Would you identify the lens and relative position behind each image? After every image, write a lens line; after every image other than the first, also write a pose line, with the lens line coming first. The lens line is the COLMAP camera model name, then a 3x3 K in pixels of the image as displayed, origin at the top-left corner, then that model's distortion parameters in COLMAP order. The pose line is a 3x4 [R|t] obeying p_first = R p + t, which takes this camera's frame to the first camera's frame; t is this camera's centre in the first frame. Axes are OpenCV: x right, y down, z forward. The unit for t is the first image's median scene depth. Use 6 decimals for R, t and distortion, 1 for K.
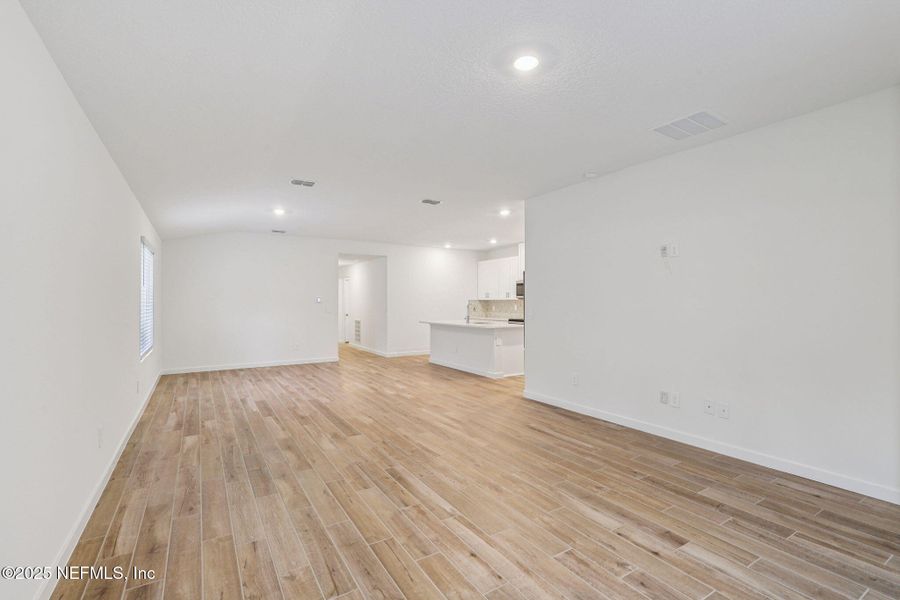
lens RADIAL K [[408.1, 0, 453.1], [0, 408.1, 301.5], [0, 0, 1]] dist [-0.000690, 0.000012]
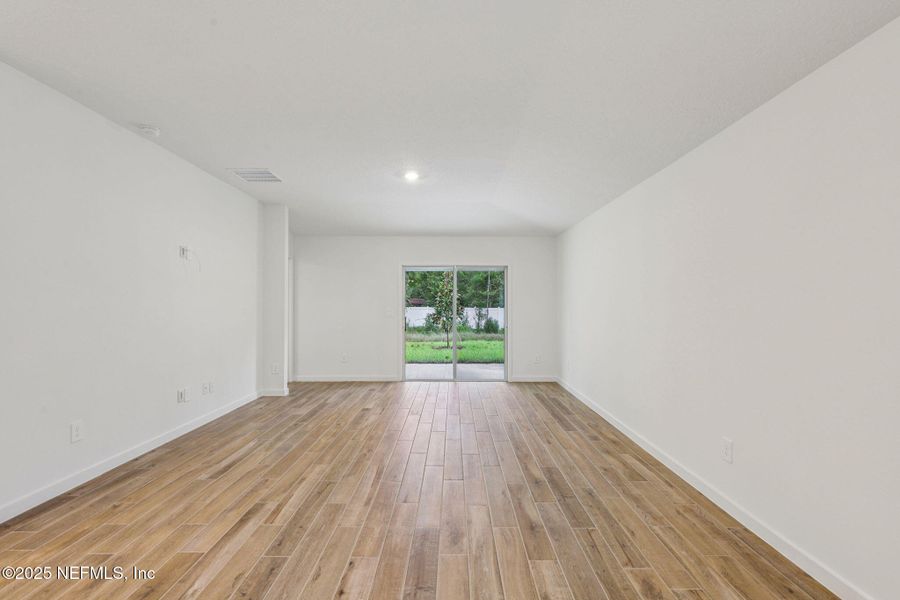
lens RADIAL K [[408.1, 0, 452.5], [0, 408.1, 296.8], [0, 0, 1]] dist [-0.000690, 0.000012]
pose [[-0.846830, 0.007511, 0.531810, -0.657259], [-0.003805, 0.999789, -0.020180, 0.006626], [-0.531849, -0.019113, -0.846623, 1.662854]]
